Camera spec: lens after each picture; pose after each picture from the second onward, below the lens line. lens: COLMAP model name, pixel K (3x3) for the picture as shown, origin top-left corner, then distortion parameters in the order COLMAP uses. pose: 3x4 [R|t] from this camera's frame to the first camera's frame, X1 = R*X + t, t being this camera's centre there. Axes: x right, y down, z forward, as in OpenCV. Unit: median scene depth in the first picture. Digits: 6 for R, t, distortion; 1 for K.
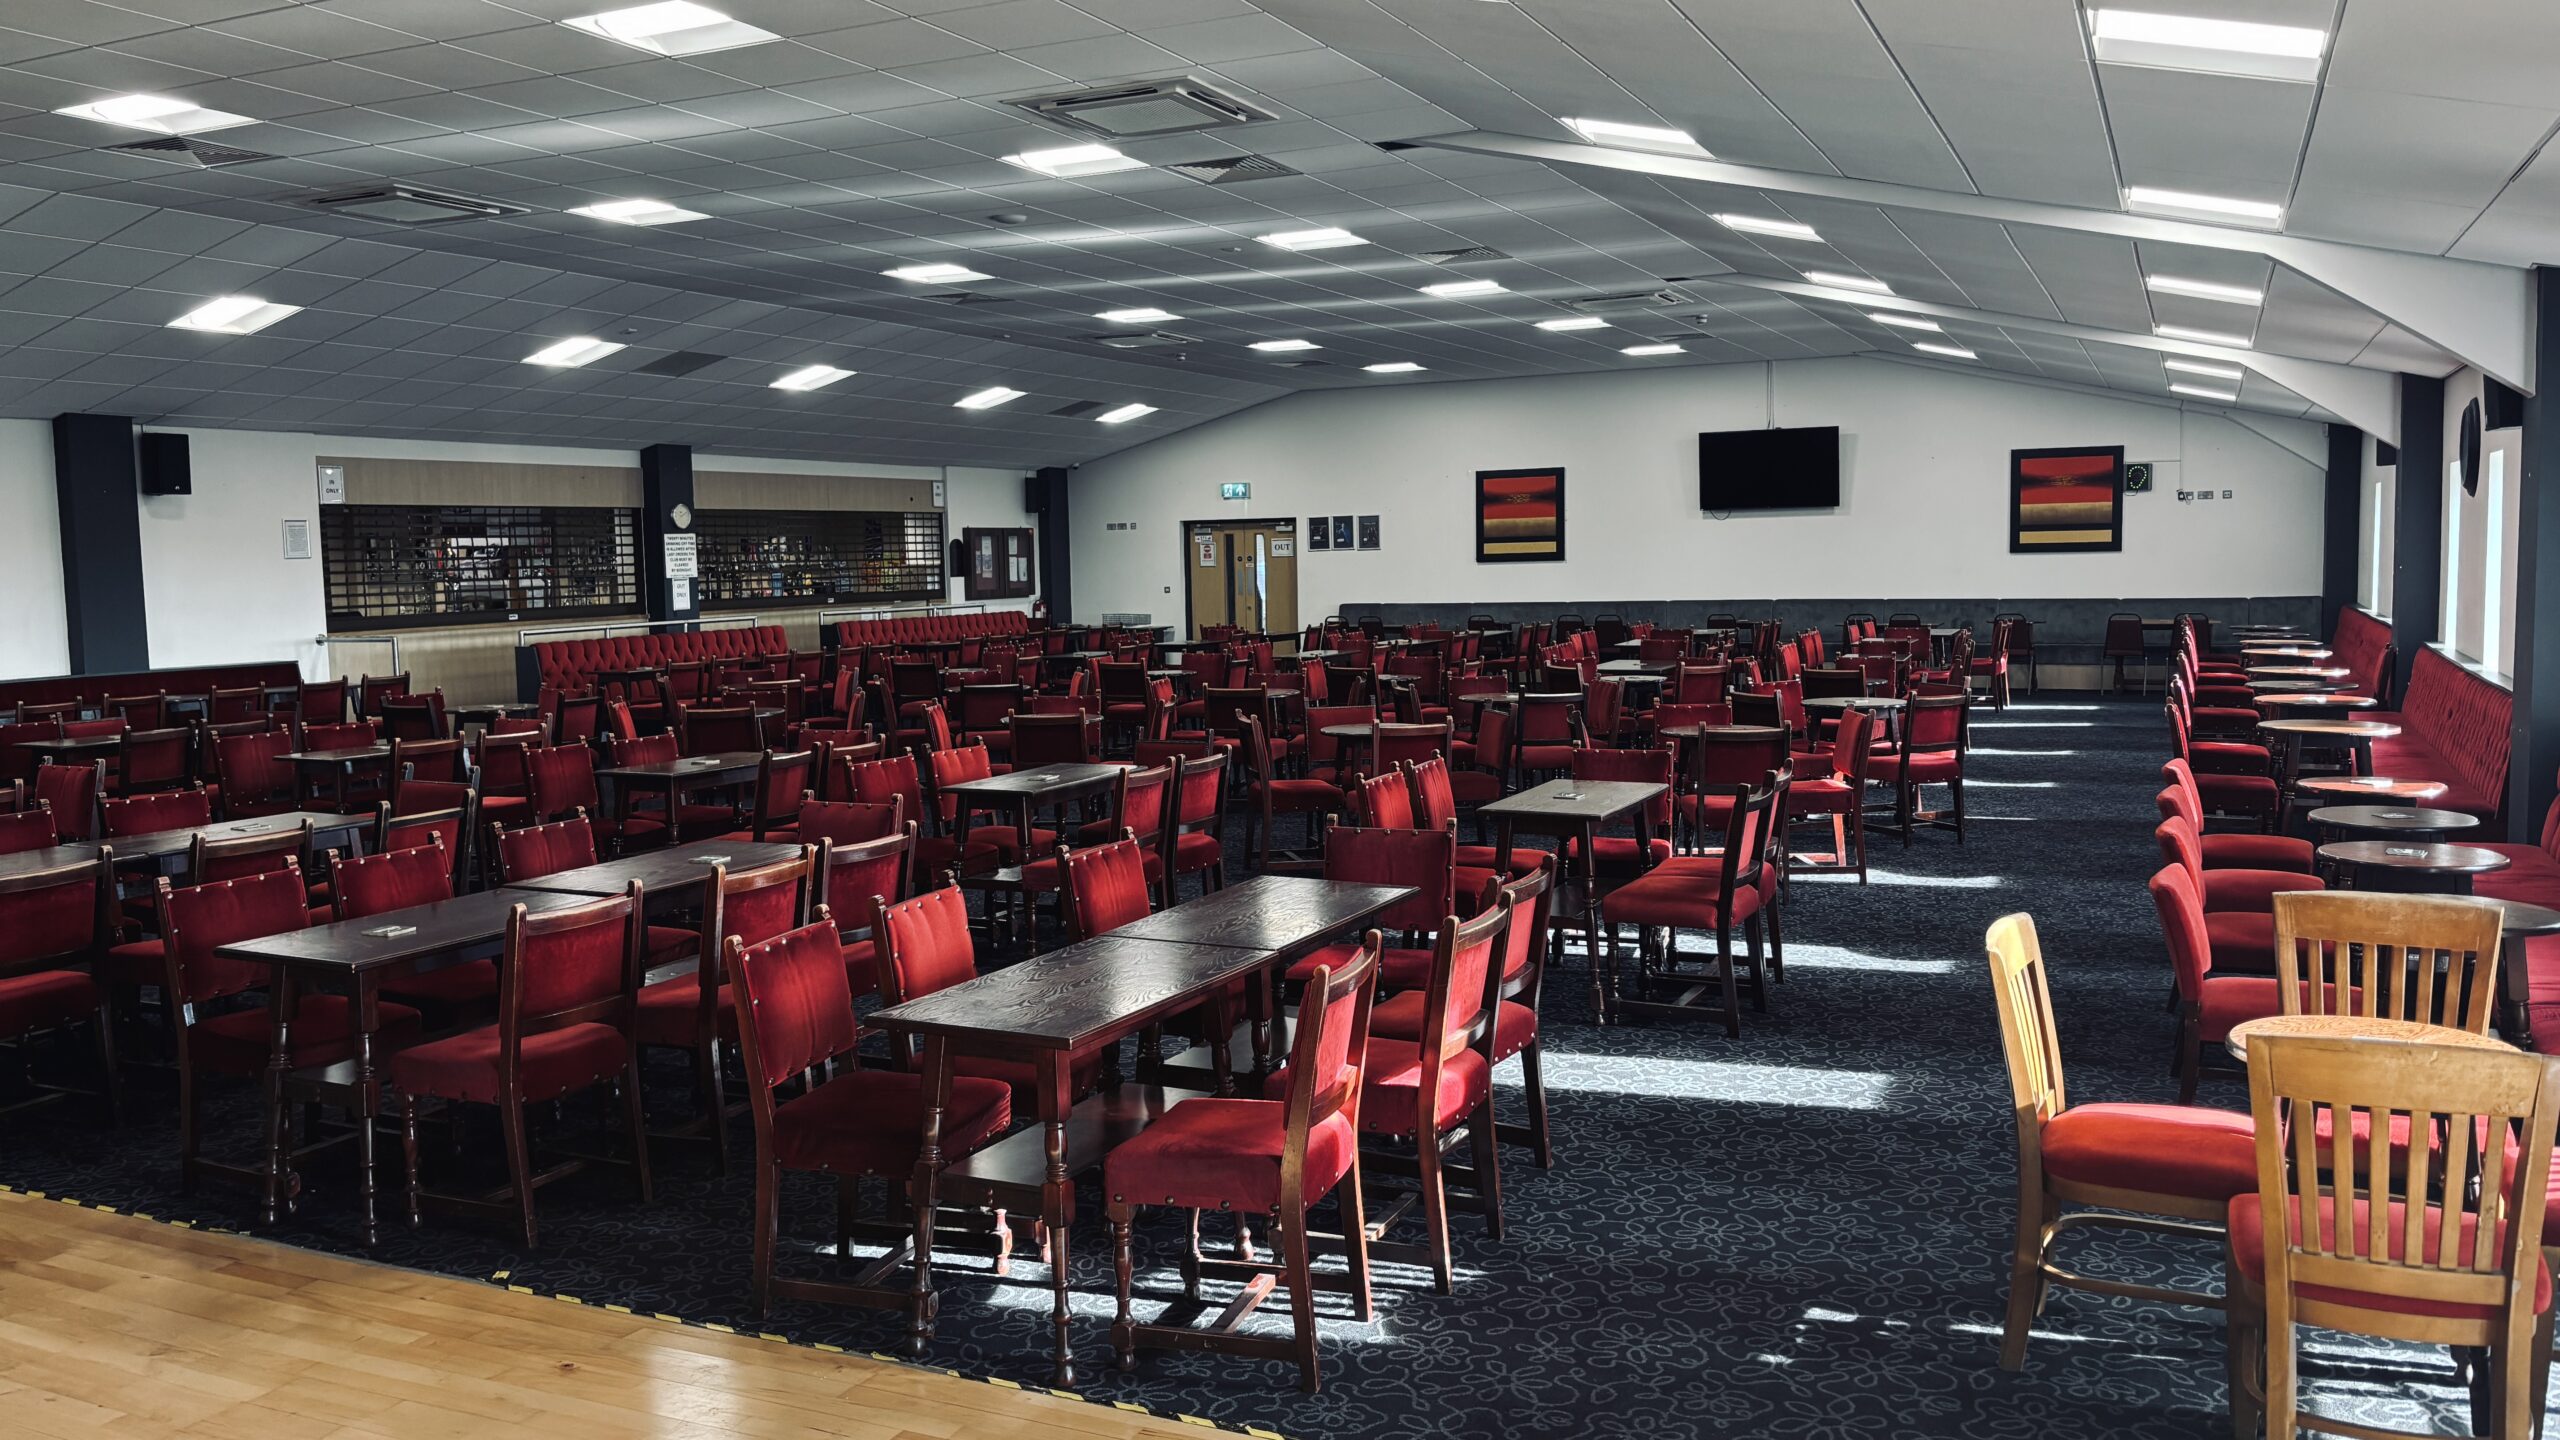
lens RADIAL K [[1915.6, 0, 1280.0], [0, 1915.6, 720.0], [0, 0, 1]] dist [0.002274, -0.078599]
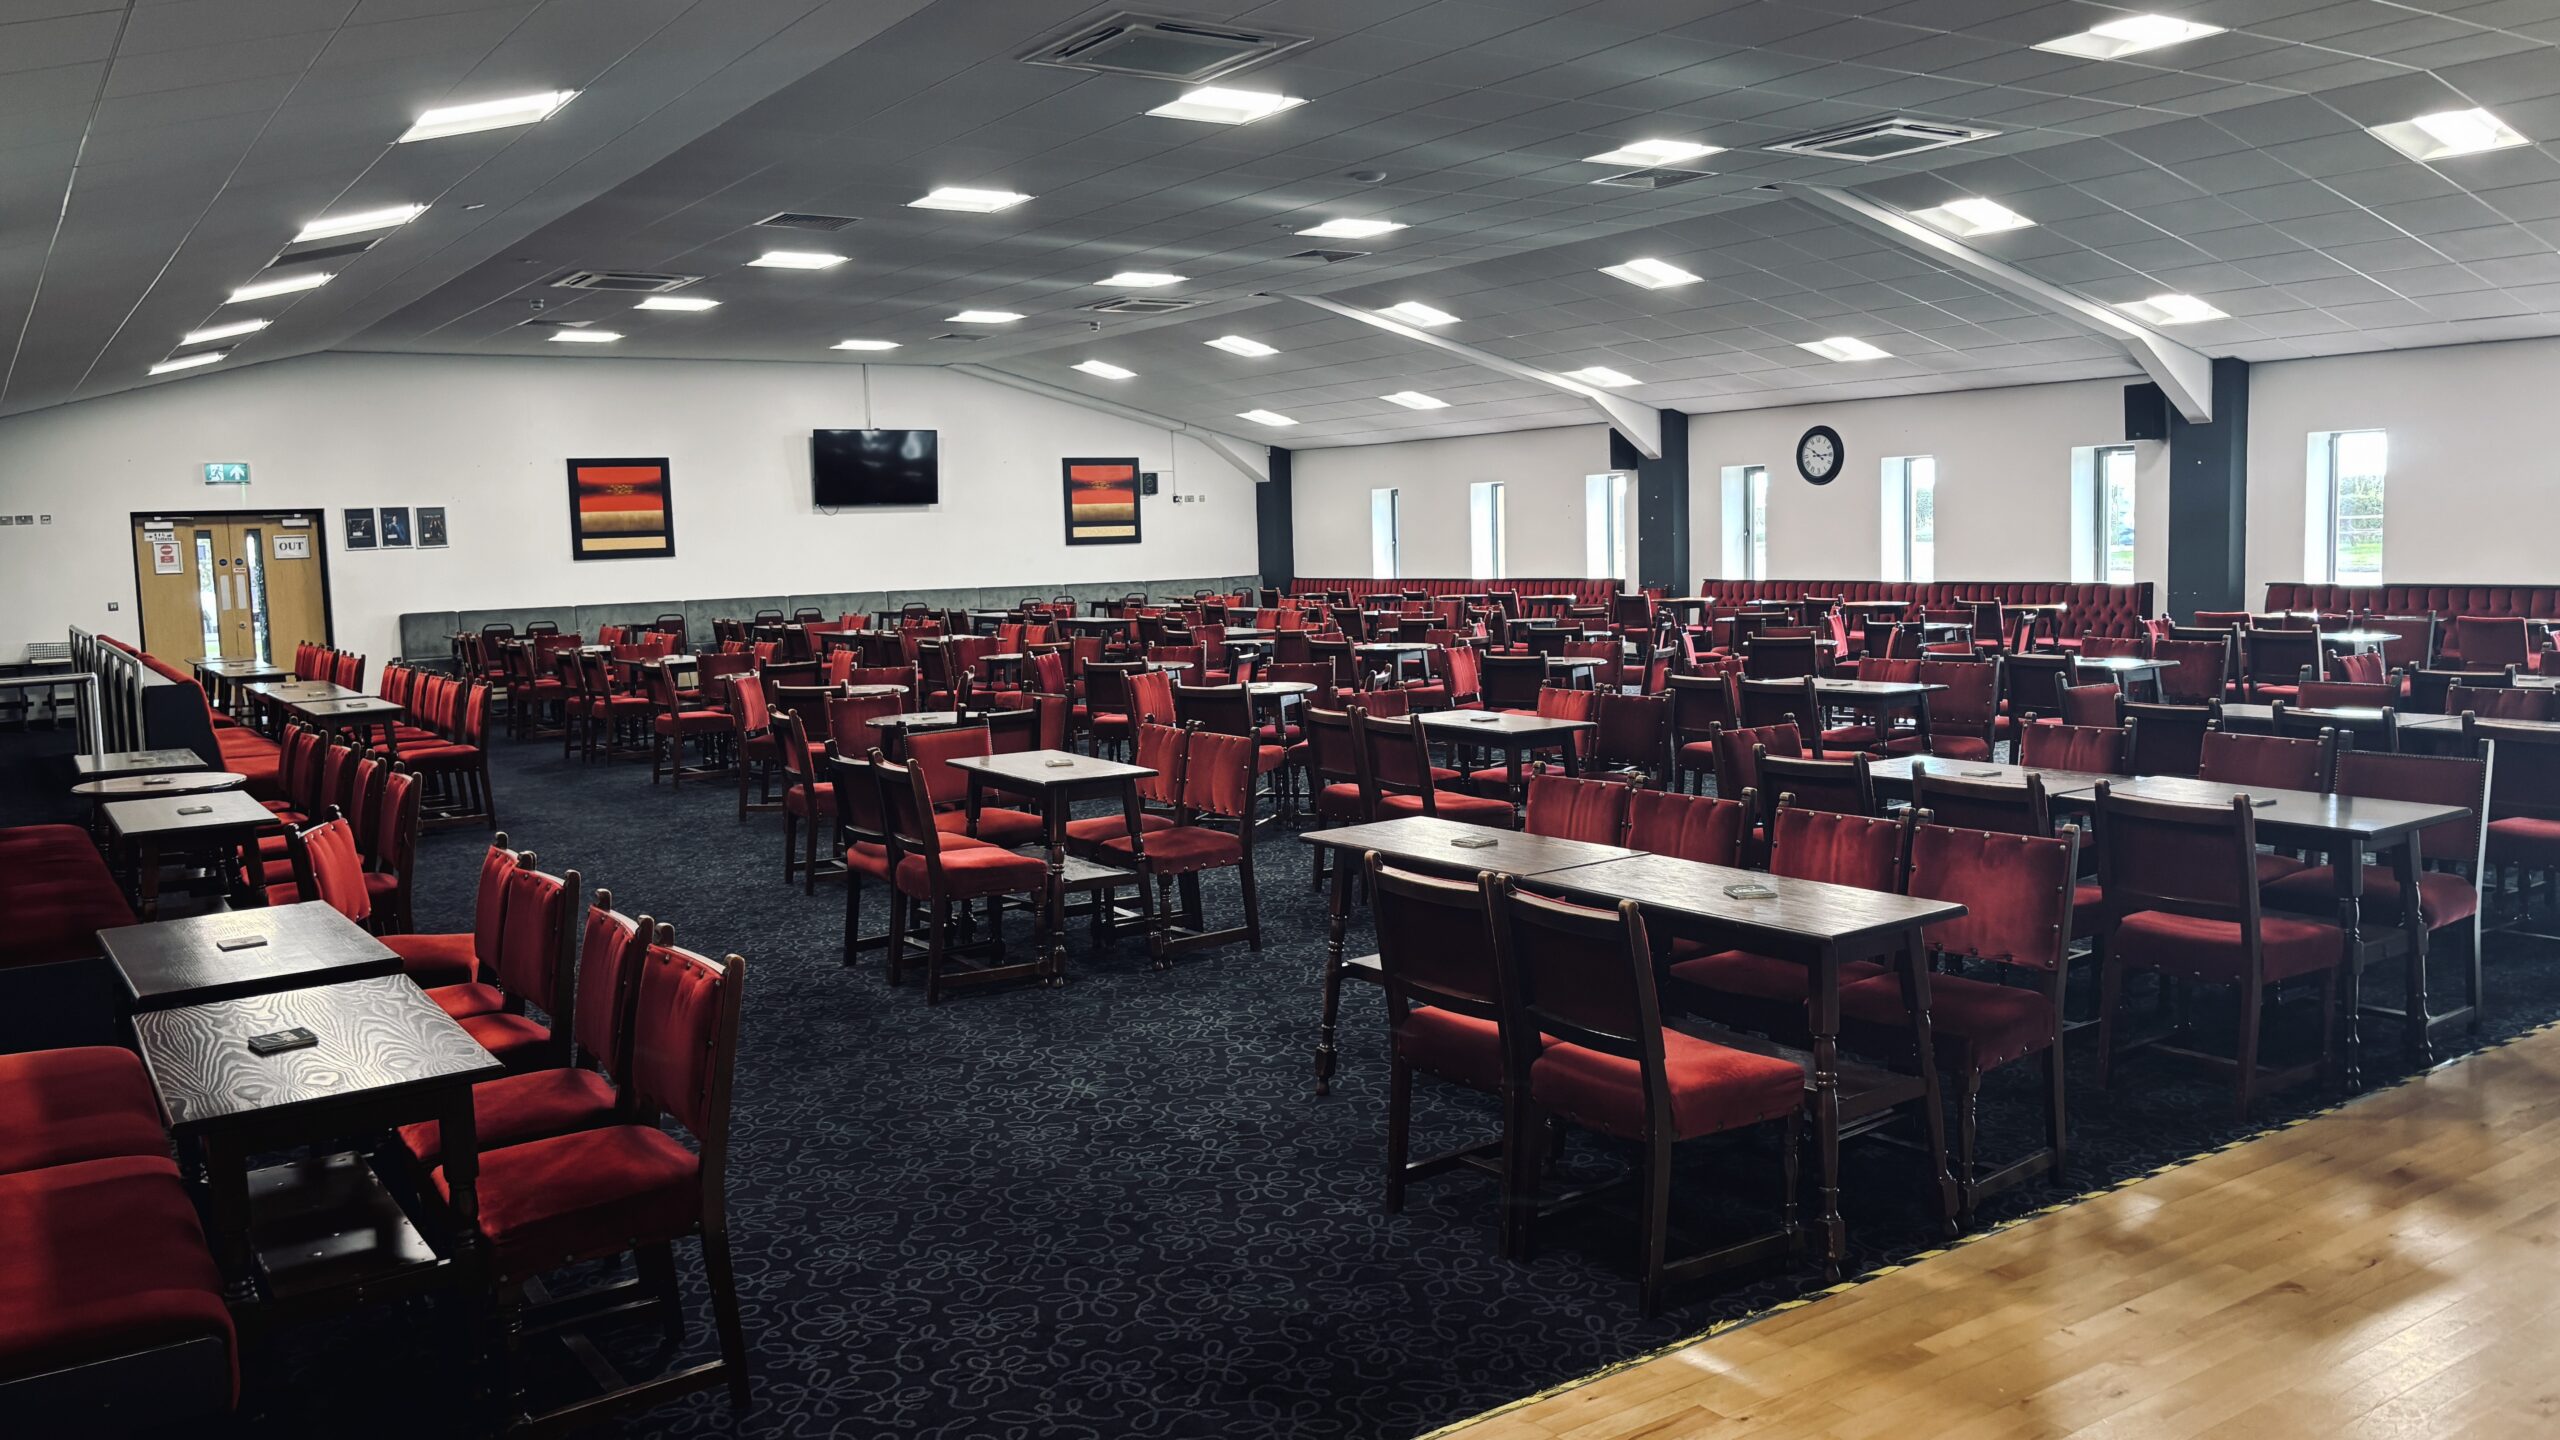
lens RADIAL K [[1915.6, 0, 1280.0], [0, 1915.6, 720.0], [0, 0, 1]] dist [0.002274, -0.078599]
pose [[0.486344, -0.078822, 0.870205, -0.527669], [0.090705, 0.995096, 0.039440, -0.014127], [-0.869047, 0.059751, 0.491108, 0.287704]]
